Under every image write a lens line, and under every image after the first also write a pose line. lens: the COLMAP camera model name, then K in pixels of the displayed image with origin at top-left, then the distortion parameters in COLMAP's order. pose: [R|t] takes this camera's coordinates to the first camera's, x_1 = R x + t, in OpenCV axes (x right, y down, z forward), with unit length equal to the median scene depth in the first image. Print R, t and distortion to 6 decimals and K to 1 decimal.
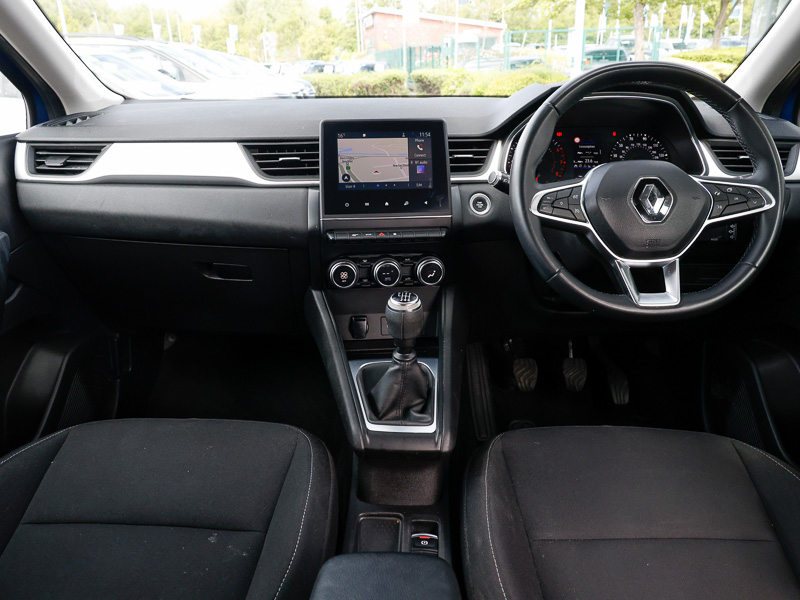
lens RADIAL K [[642.1, 0, 400.0], [0, 642.1, 300.0], [0, 0, 1]] dist [0.025676, -0.004219]
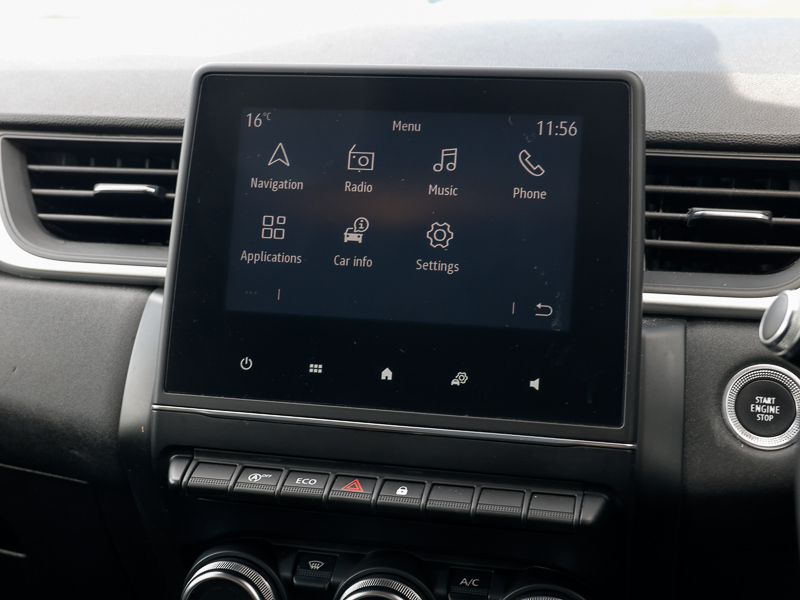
lens RADIAL K [[1321.5, 0, 400.0], [0, 1321.5, 300.0], [0, 0, 1]] dist [0.010542, 0.096464]
pose [[0.940858, 0.083308, -0.328399, 0.162109], [-0.124085, 0.986679, -0.105199, -0.122387], [0.315261, 0.139727, 0.938662, 0.480463]]
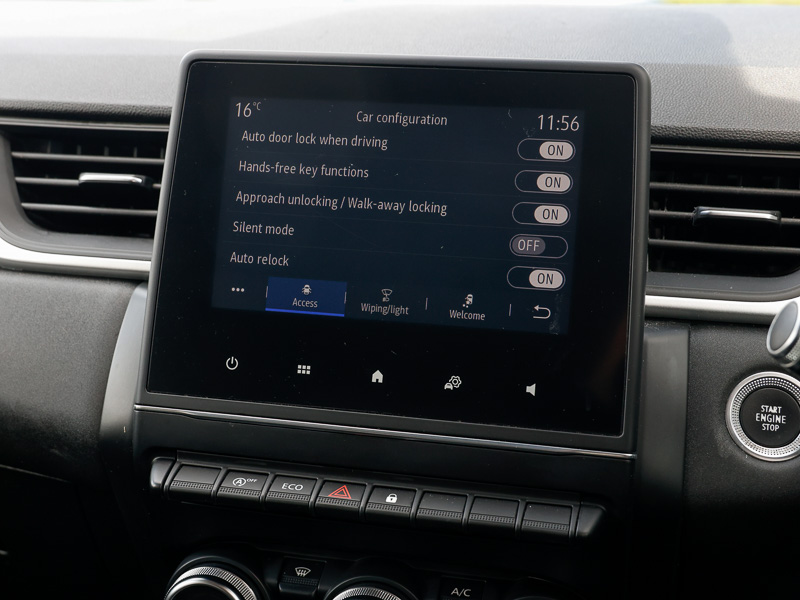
lens RADIAL K [[1321.5, 0, 400.0], [0, 1321.5, 300.0], [0, 0, 1]] dist [0.010542, 0.096464]
pose [[0.938464, 0.099608, -0.330702, 0.159175], [-0.137220, 0.986226, -0.092350, -0.131723], [0.316948, 0.132046, 0.939206, 0.501285]]
